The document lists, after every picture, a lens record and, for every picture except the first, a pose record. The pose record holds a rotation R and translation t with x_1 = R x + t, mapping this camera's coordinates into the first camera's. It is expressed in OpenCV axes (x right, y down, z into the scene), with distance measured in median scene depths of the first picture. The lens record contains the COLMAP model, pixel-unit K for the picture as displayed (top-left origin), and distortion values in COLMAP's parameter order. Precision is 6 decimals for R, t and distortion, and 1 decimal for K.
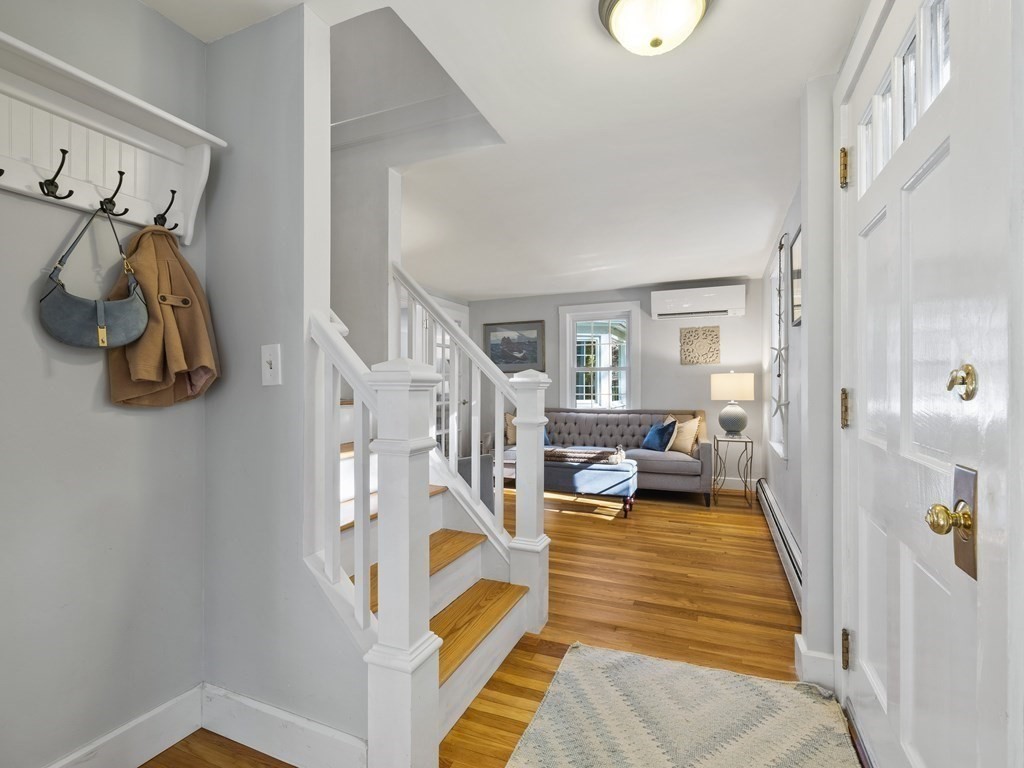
lens RADIAL K [[475.0, 0, 518.4], [0, 475.0, 387.3], [0, 0, 1]] dist [-0.004377, -0.000193]
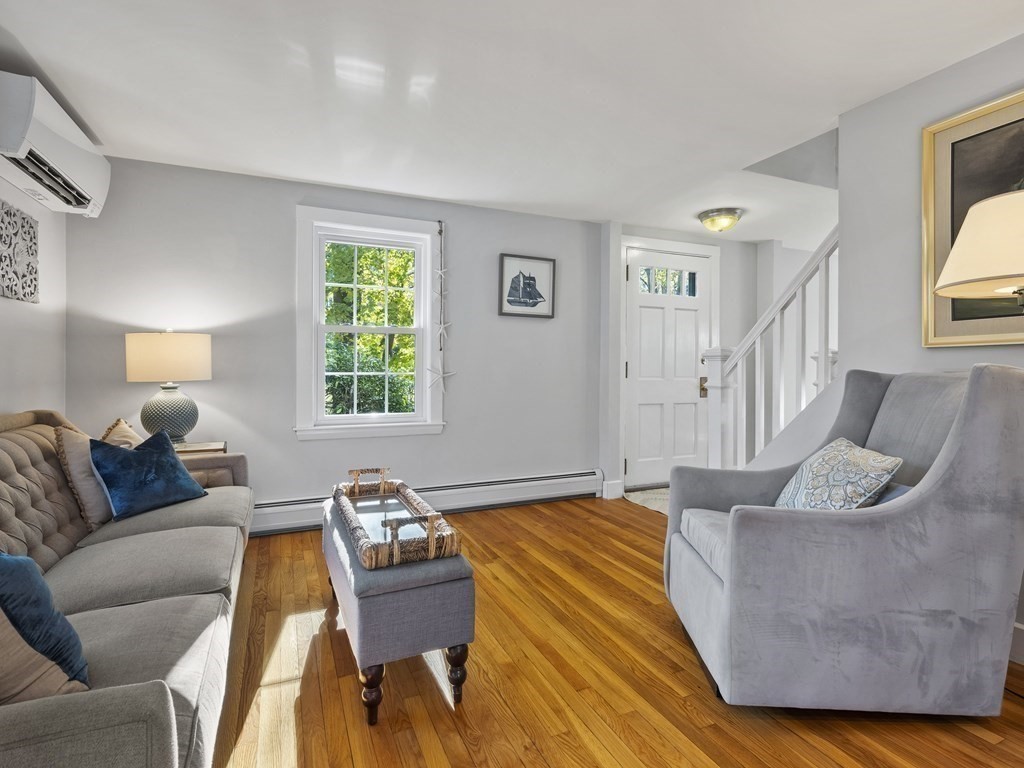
lens RADIAL K [[520.1, 0, 511.6], [0, 520.1, 376.6], [0, 0, 1]] dist [-0.002305, 0.000586]
pose [[-0.728276, -0.013100, 0.685159, -0.246266], [-0.007888, 0.999911, 0.010734, 0.011780], [-0.685239, 0.002413, -0.728315, 1.105860]]
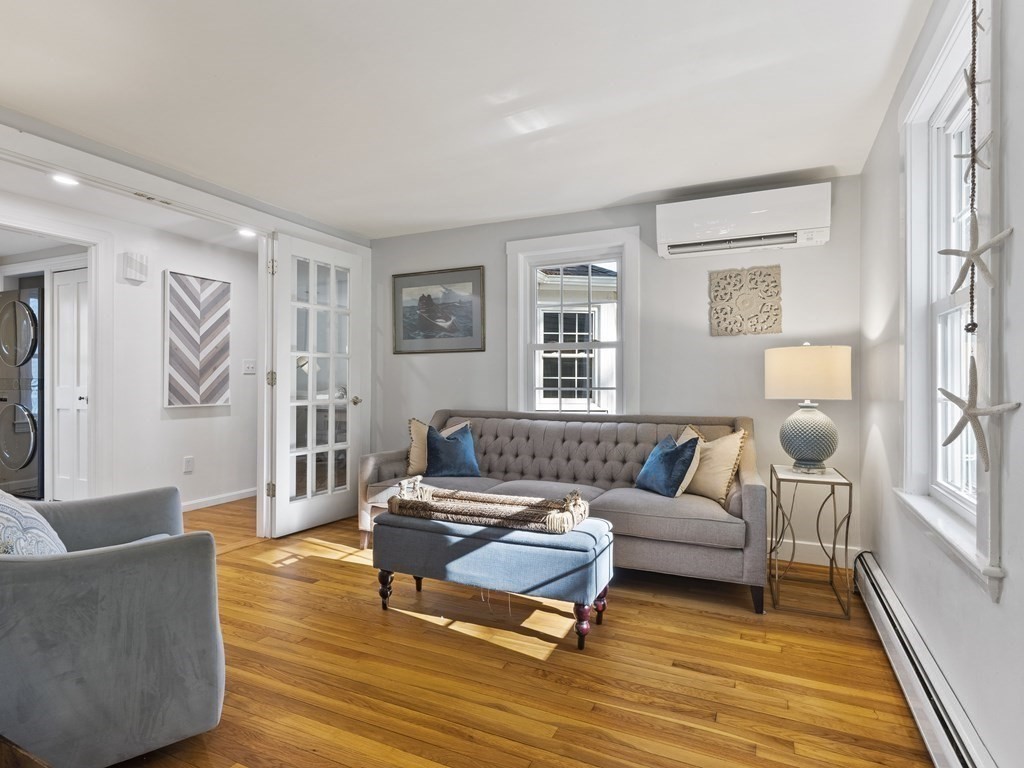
lens RADIAL K [[552.8, 0, 513.1], [0, 552.8, 380.5], [0, 0, 1]] dist [0.004565, -0.000676]
pose [[0.999266, 0.002940, -0.038204, 0.146192], [-0.003130, 0.999983, -0.004920, 0.010006], [0.038189, 0.005036, 0.999258, 0.366466]]
